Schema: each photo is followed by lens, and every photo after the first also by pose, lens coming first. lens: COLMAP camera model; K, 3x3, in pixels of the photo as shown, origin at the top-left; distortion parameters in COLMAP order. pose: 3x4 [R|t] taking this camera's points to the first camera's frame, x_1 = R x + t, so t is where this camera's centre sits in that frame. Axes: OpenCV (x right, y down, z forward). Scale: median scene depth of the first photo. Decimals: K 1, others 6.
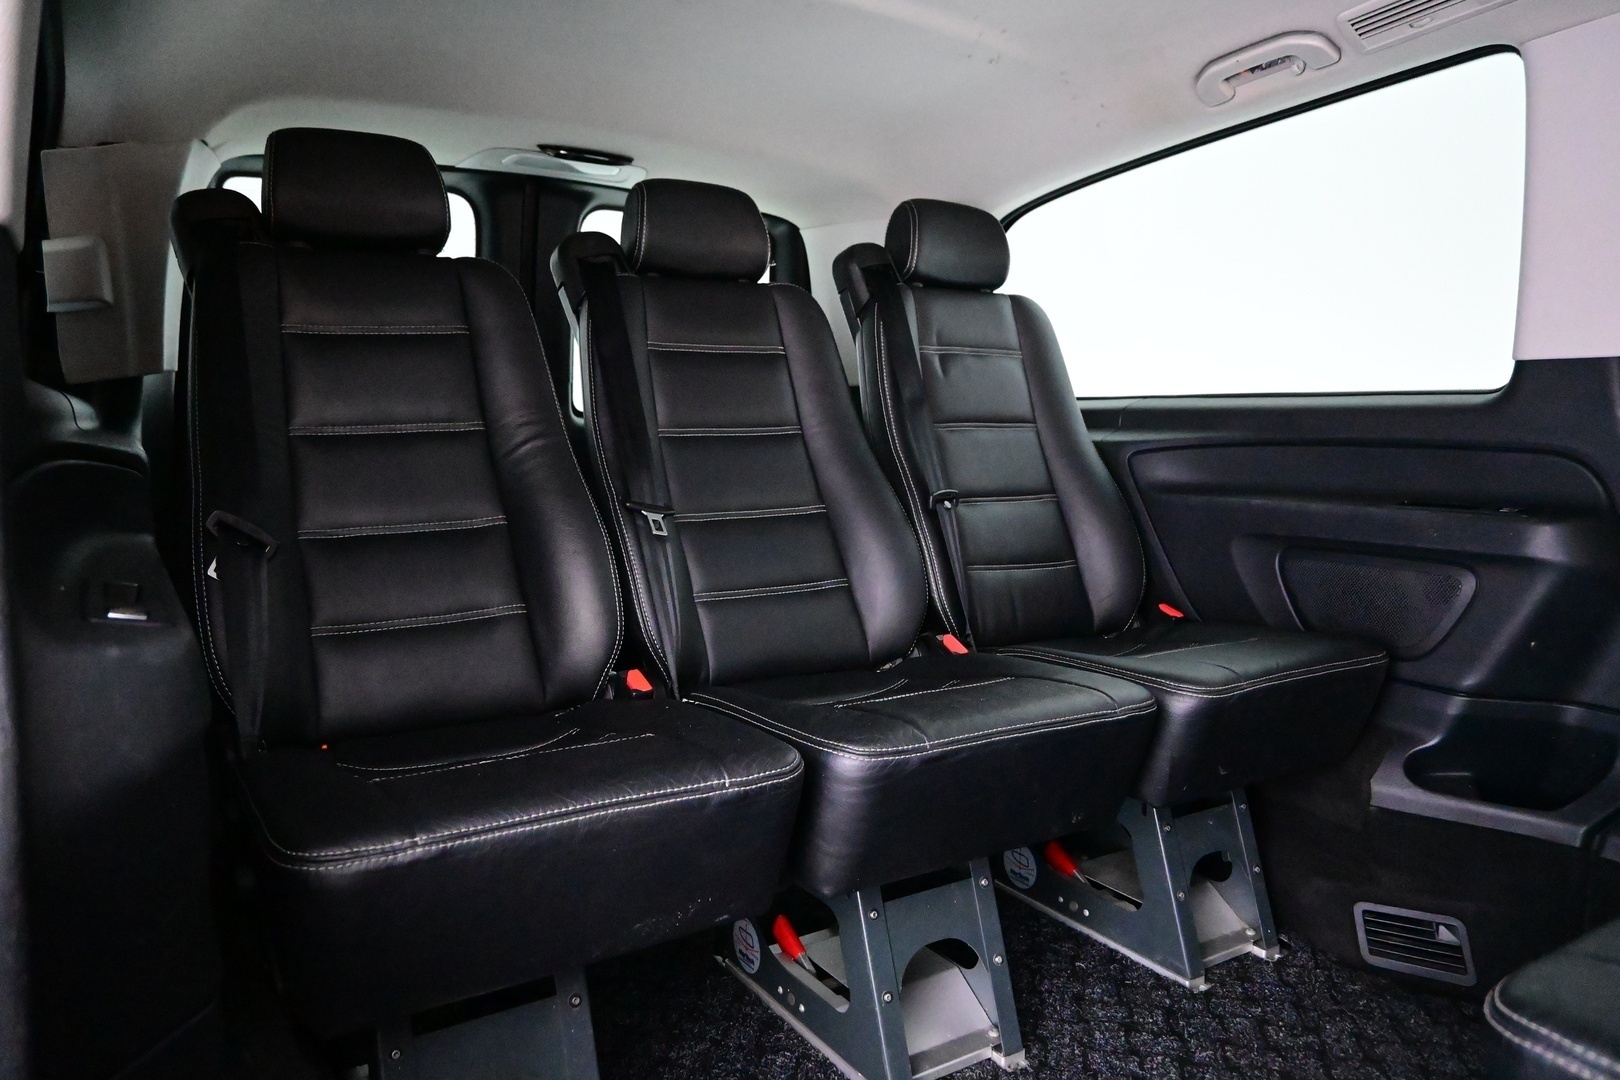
lens RADIAL K [[1109.5, 0, 805.1], [0, 1109.5, 537.4], [0, 0, 1]] dist [-0.002799, -0.006560]
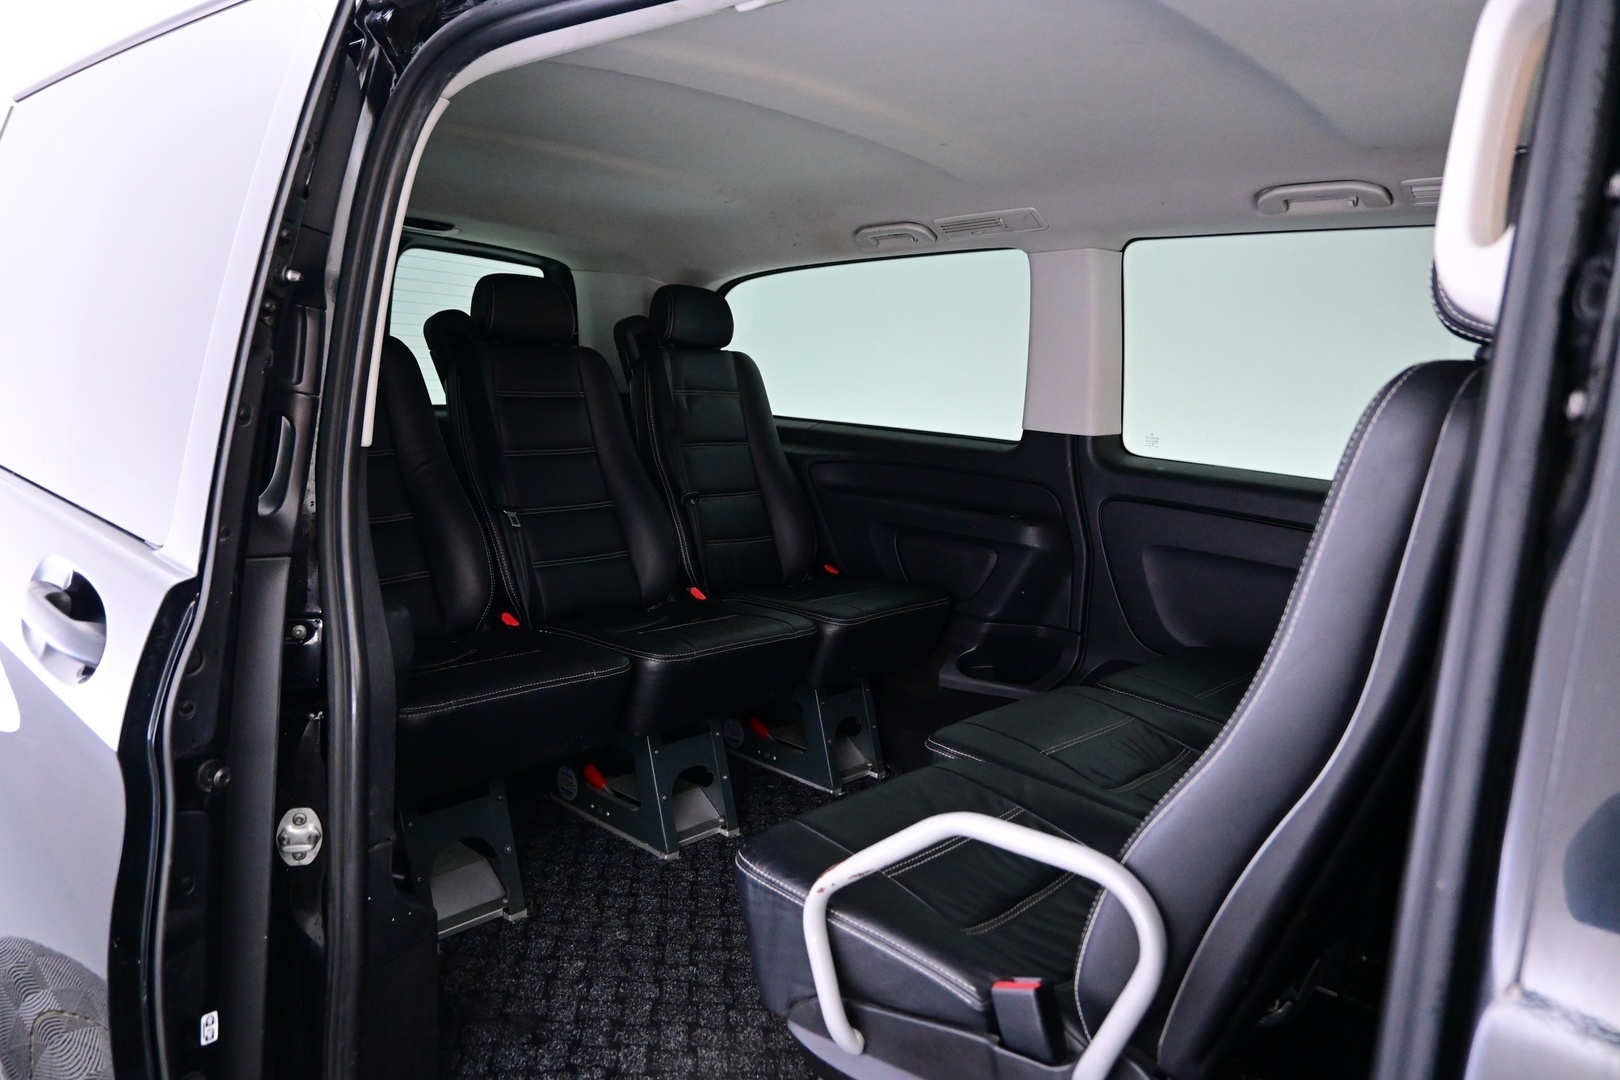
lens RADIAL K [[1109.5, 0, 811.4], [0, 1109.5, 540.0], [0, 0, 1]] dist [-0.002799, -0.006560]
pose [[0.960655, 0.007611, 0.277640, -0.151260], [-0.025957, 0.997710, 0.062464, -0.083931], [-0.276528, -0.067213, 0.958652, -0.563480]]
